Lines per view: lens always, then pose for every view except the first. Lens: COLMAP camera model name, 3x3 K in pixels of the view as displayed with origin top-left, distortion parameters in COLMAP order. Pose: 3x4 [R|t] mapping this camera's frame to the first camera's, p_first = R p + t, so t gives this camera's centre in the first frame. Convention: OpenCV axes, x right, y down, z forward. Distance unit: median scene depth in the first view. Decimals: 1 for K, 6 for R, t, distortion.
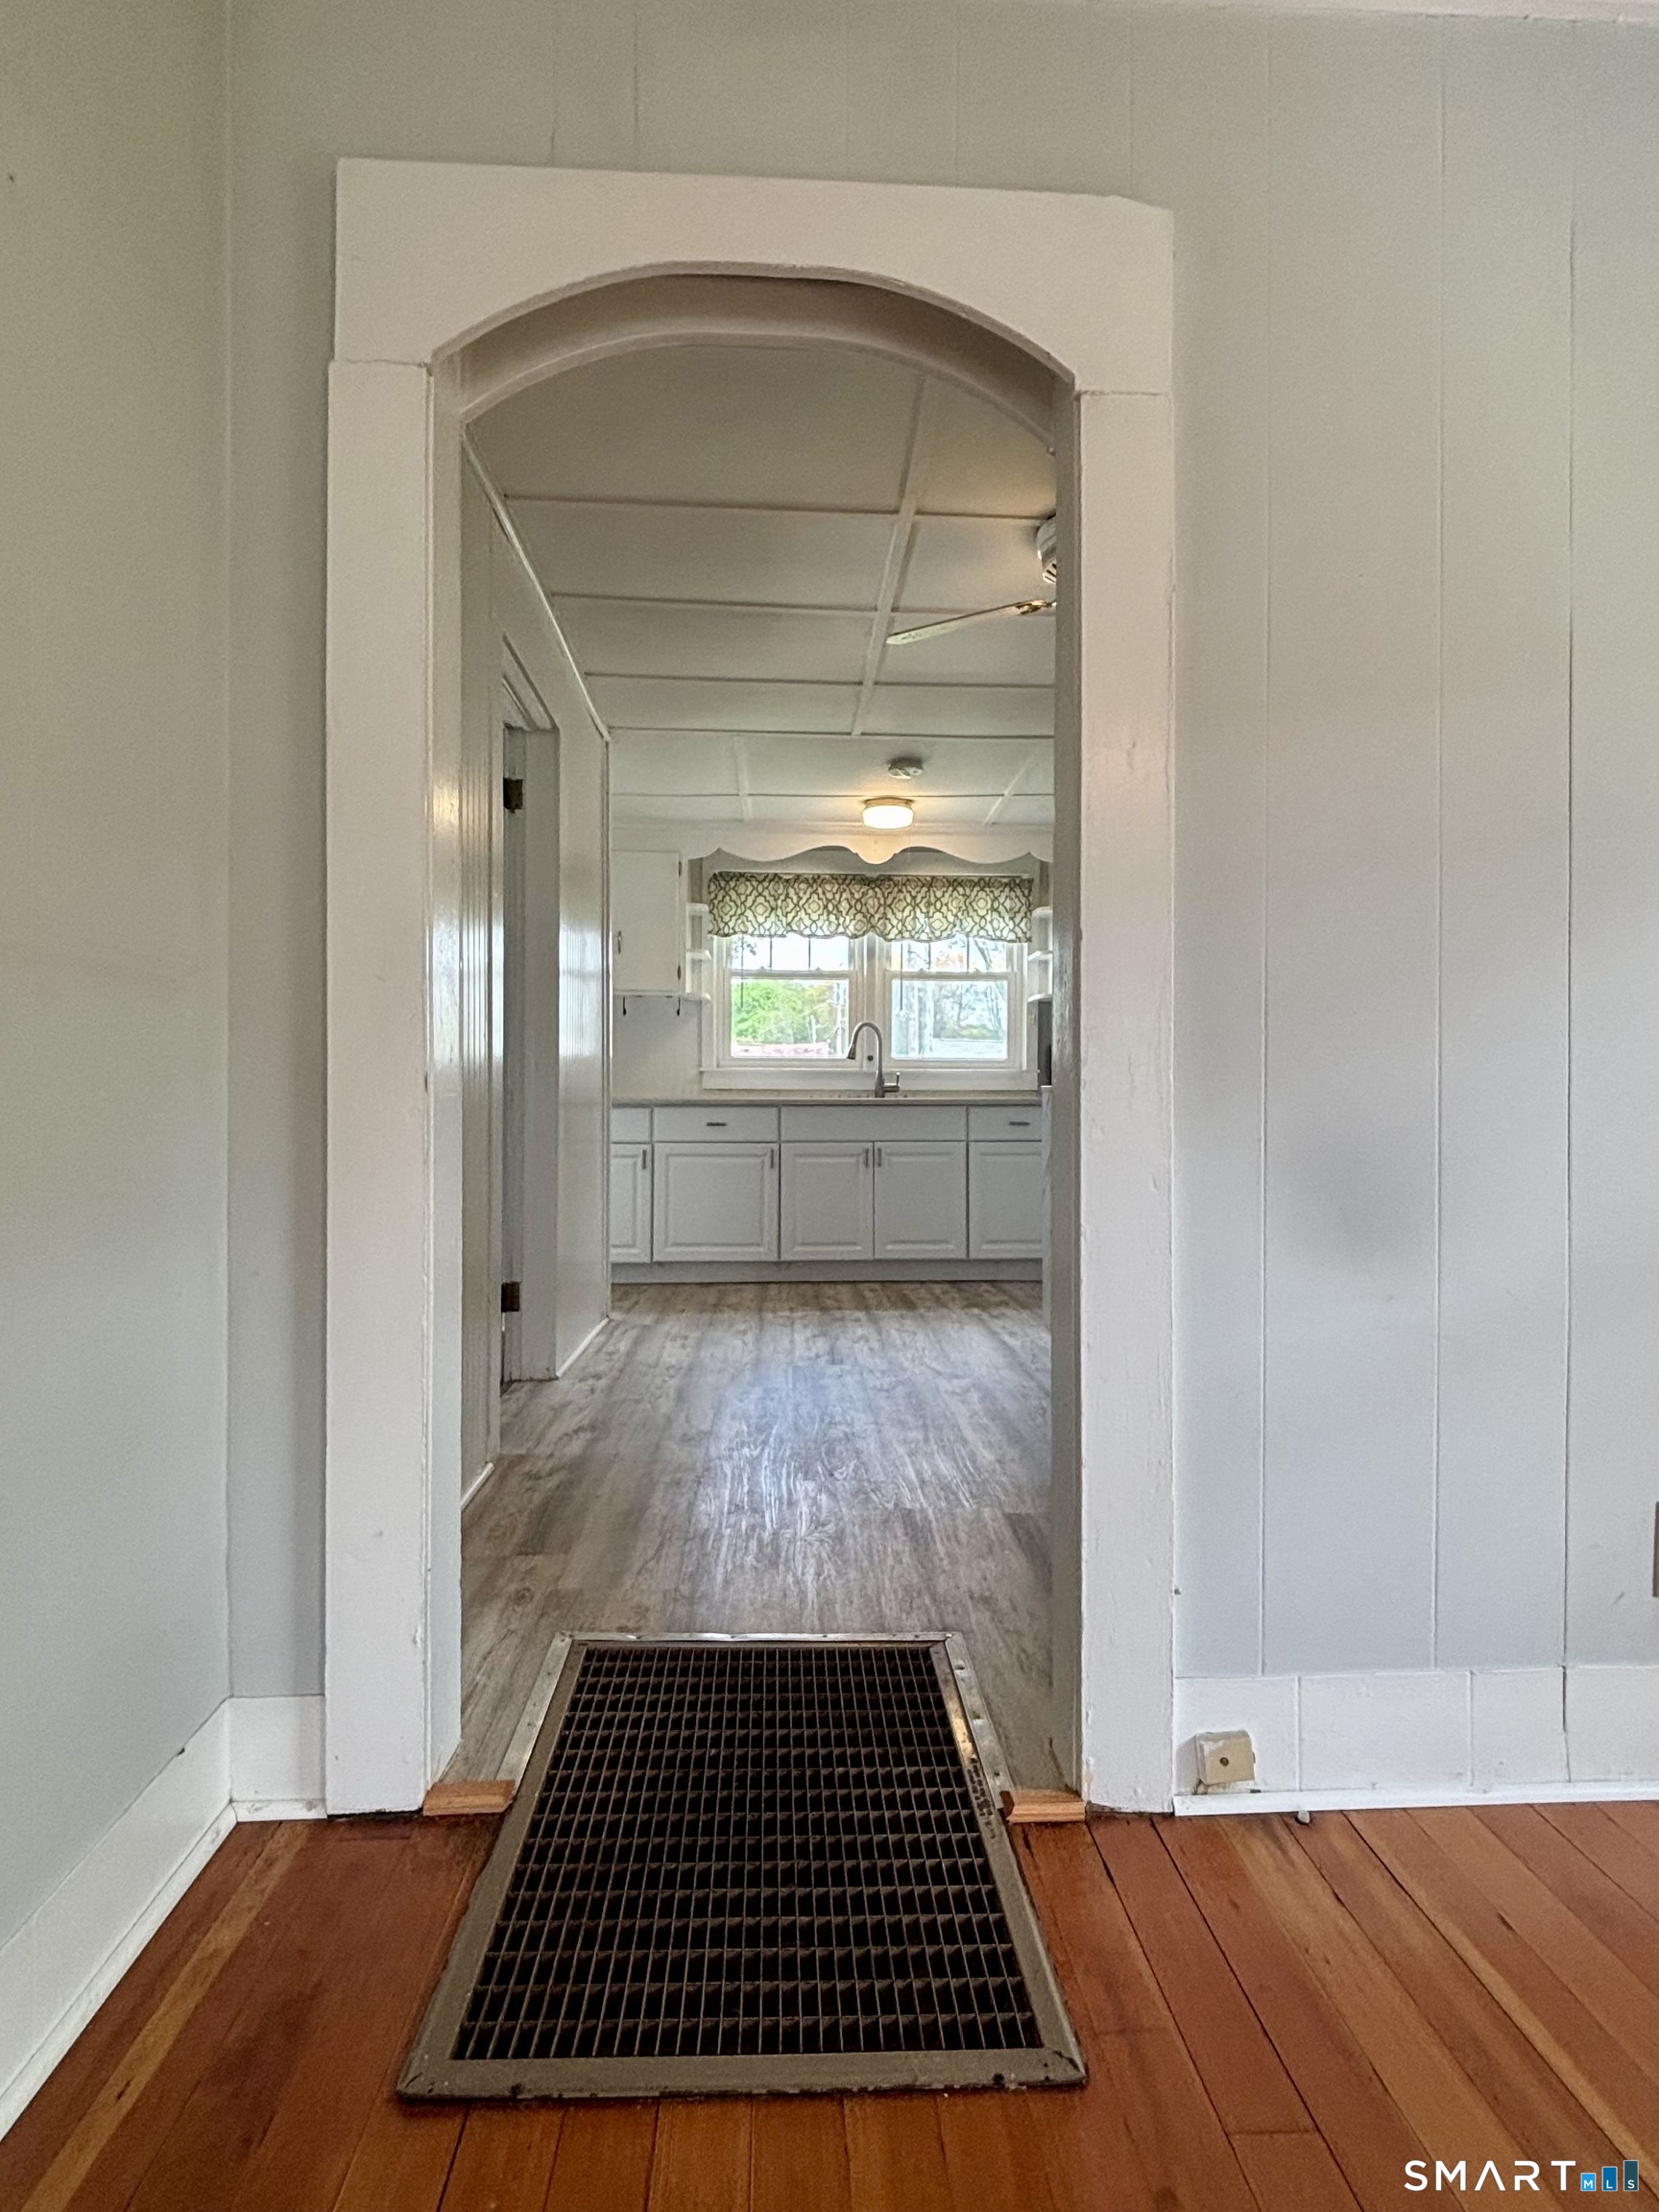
lens RADIAL K [[1226.3, 0, 844.1], [0, 1226.3, 1112.8], [0, 0, 1]] dist [0.006306, -0.001460]
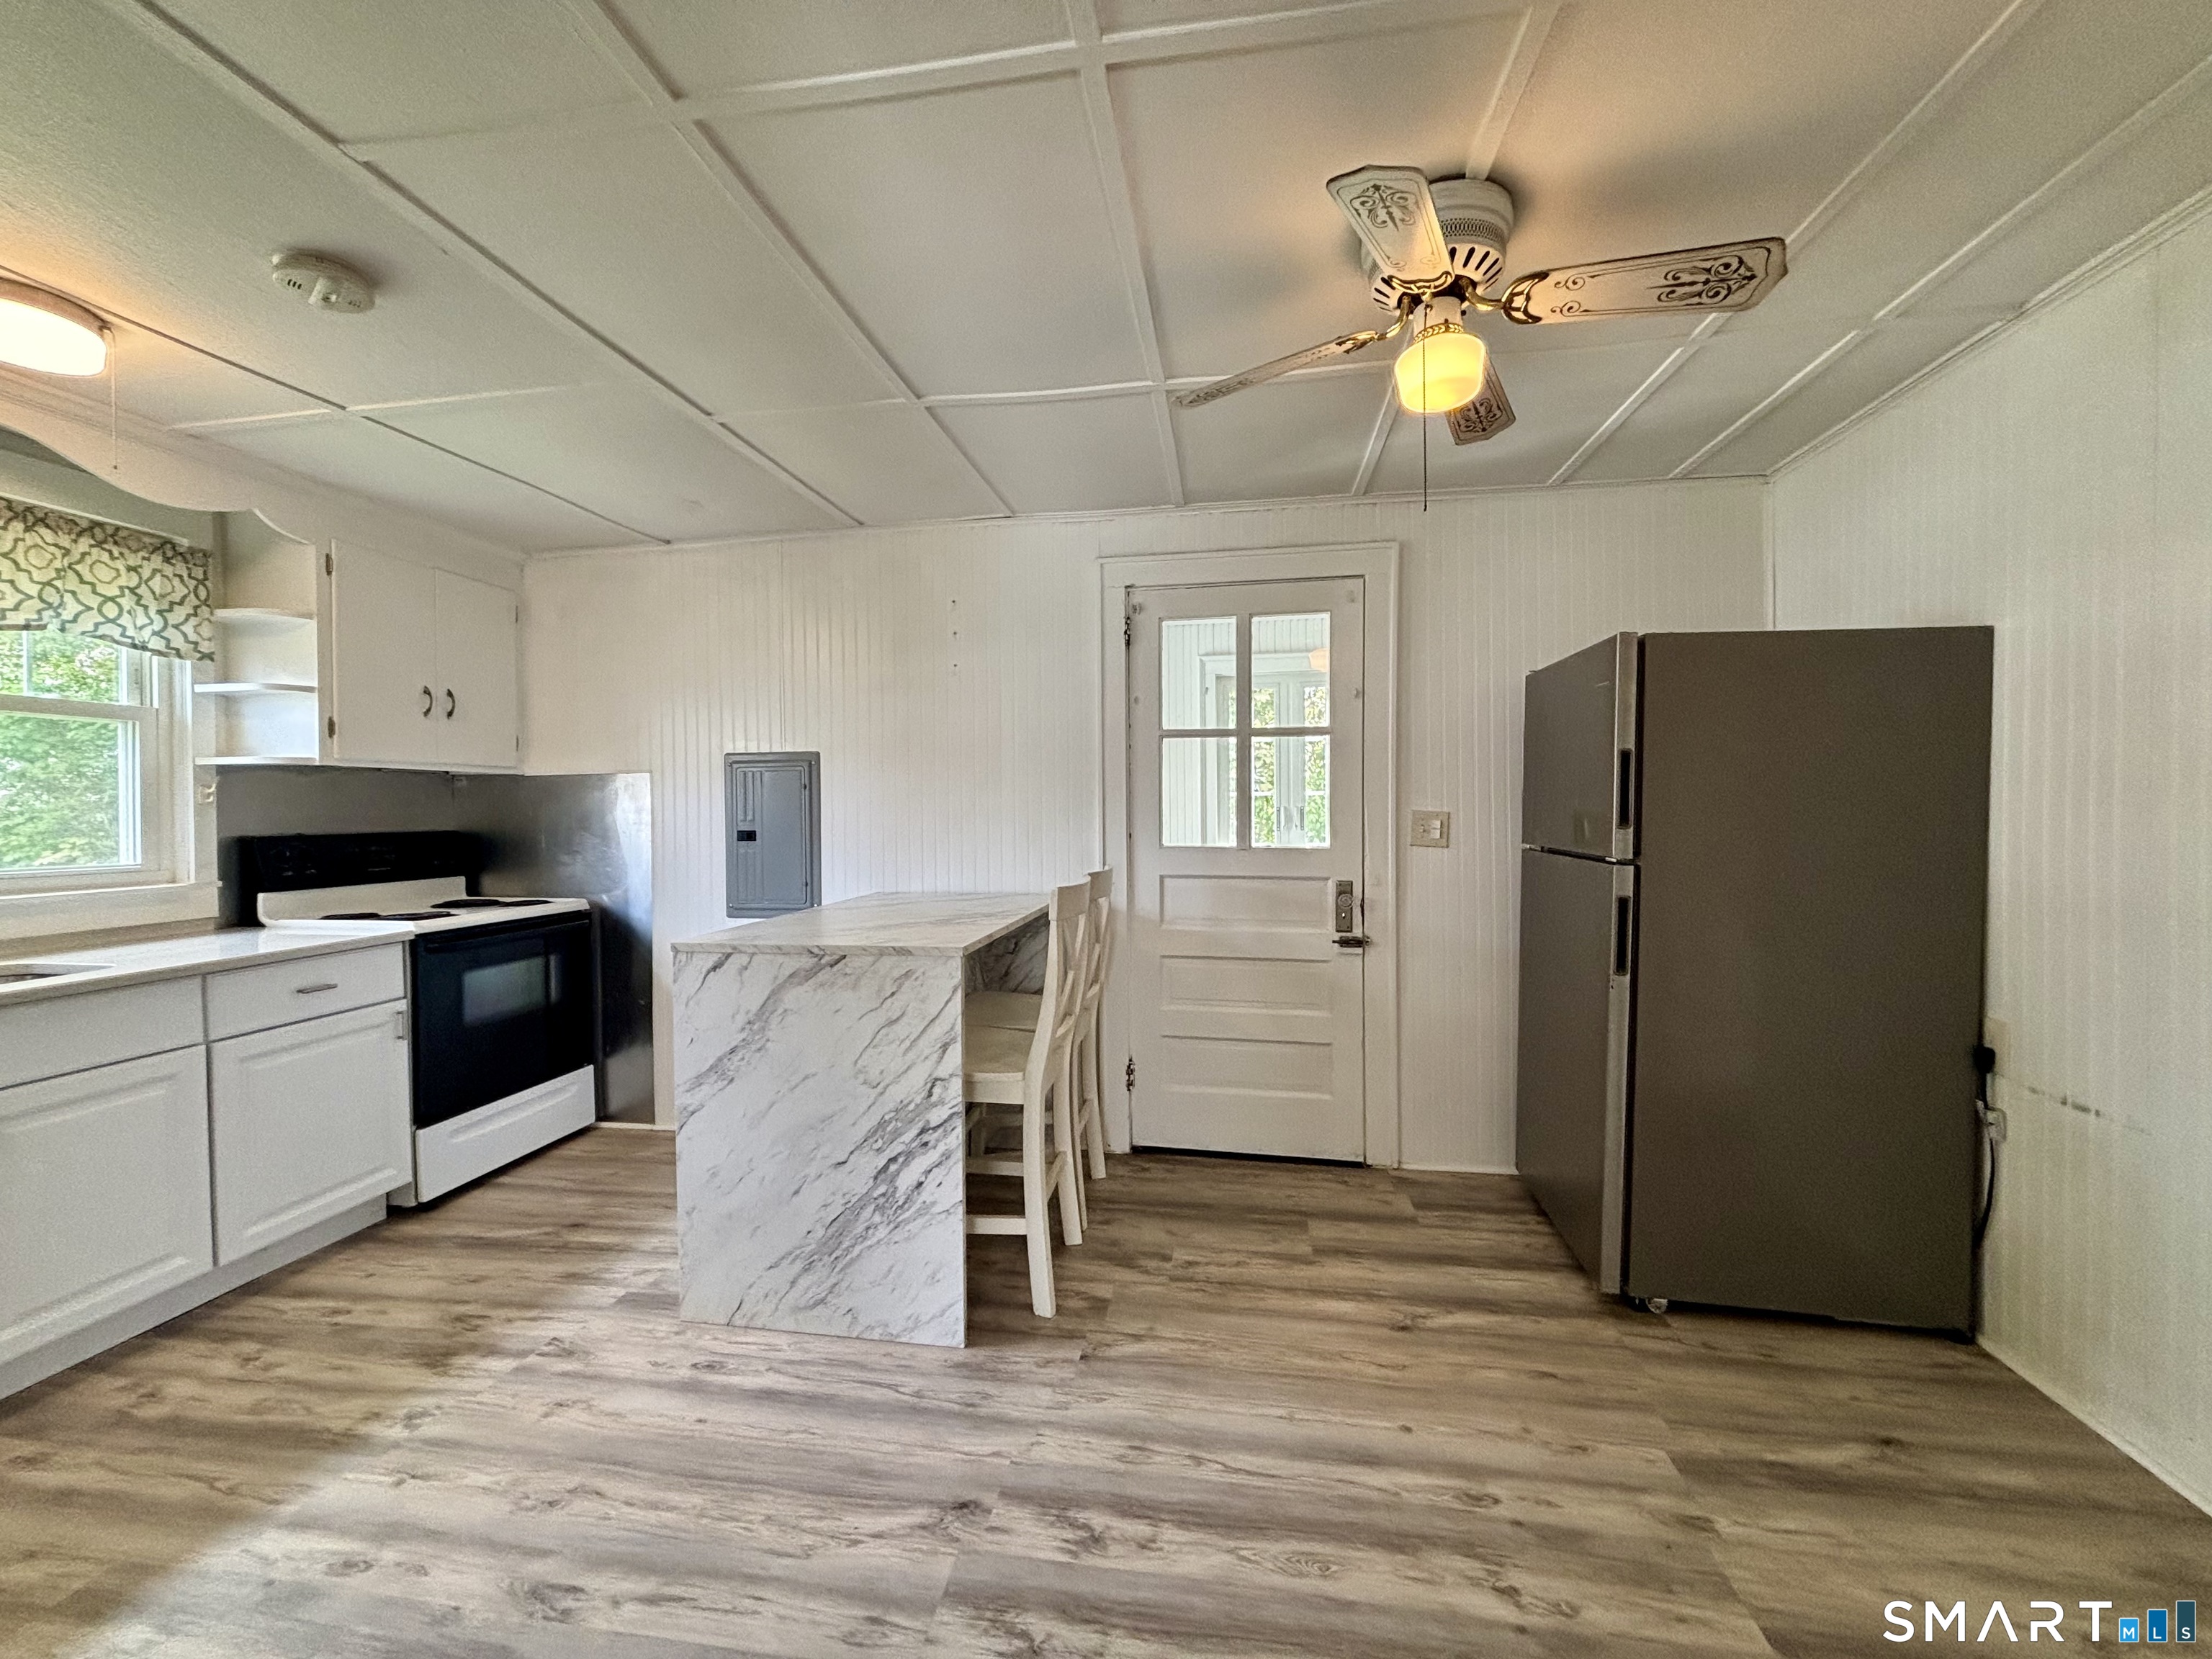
lens RADIAL K [[894.8, 0, 1105.8], [0, 894.8, 828.3], [0, 0, 1]] dist [0.002664, 0.000248]
pose [[0.208733, -0.023364, 0.977694, -0.174400], [0.018319, 0.999633, 0.019977, -0.063157], [-0.977801, 0.013740, 0.209084, 0.513474]]
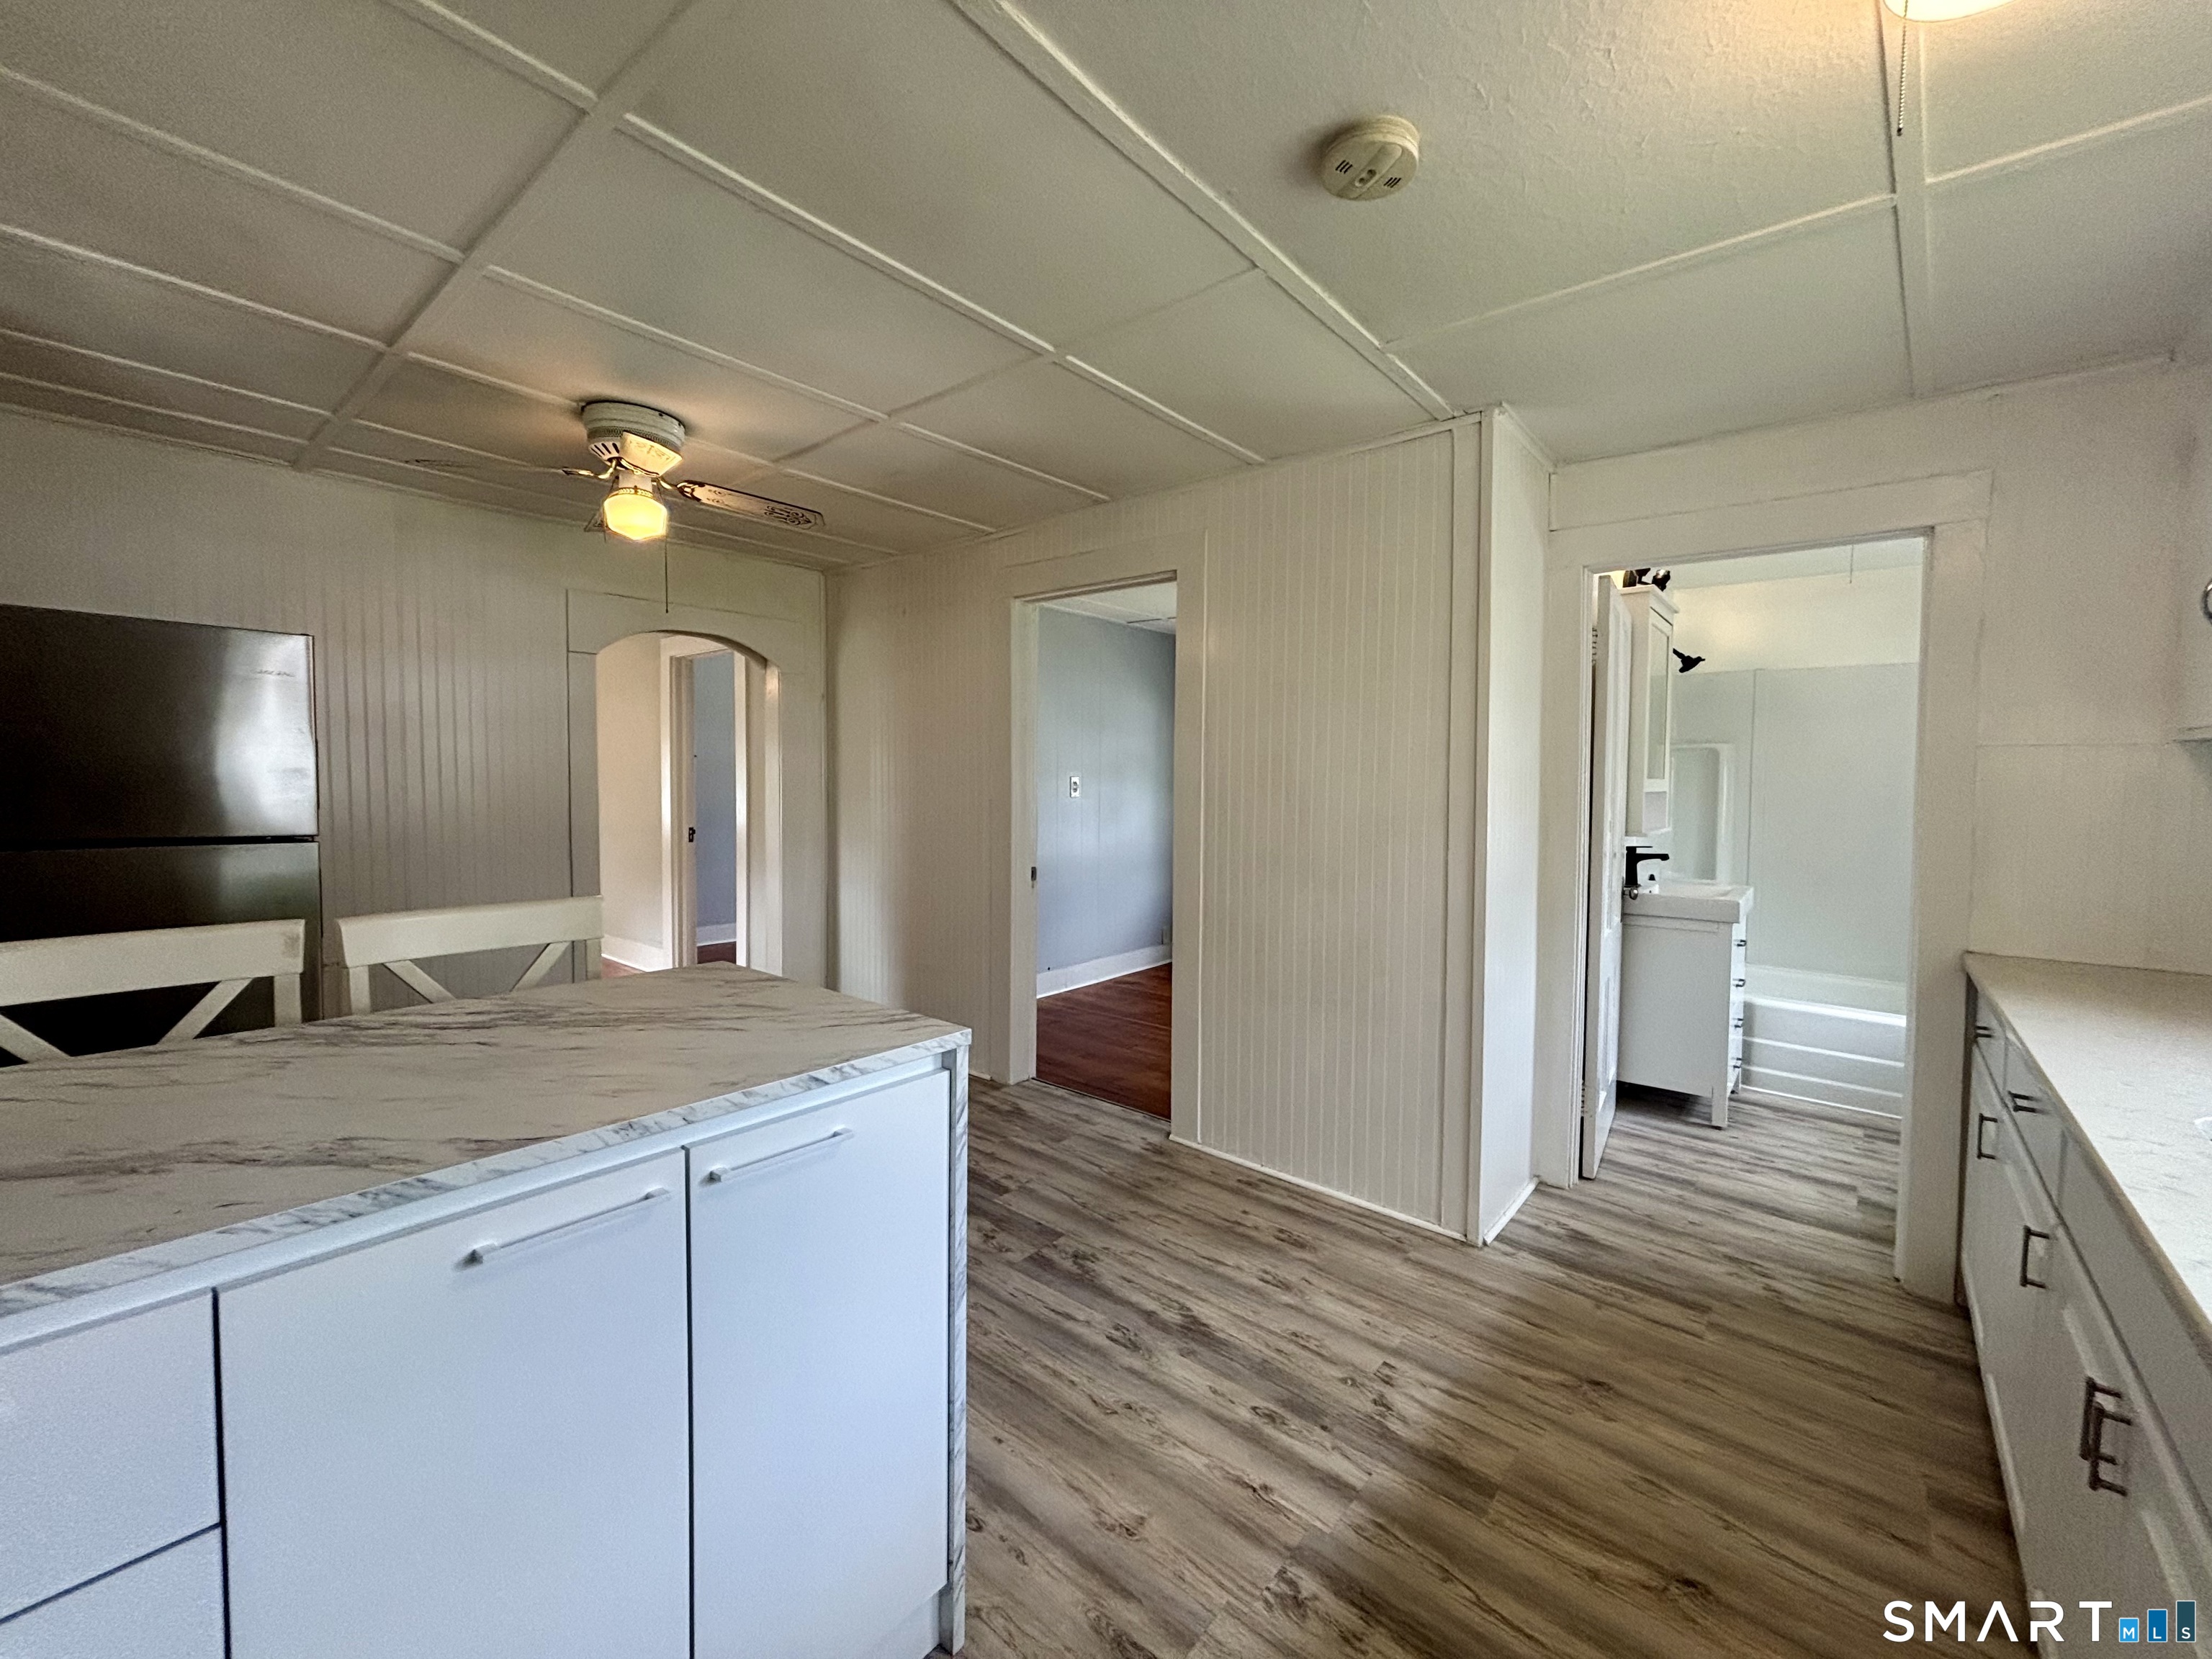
lens RADIAL K [[894.8, 0, 1105.9], [0, 894.8, 824.7], [0, 0, 1]] dist [0.002664, 0.000248]
pose [[-0.681280, 0.030697, -0.731379, 0.244201], [-0.019594, 0.997998, 0.060139, -0.075631], [0.731760, 0.055302, -0.679315, 0.899836]]
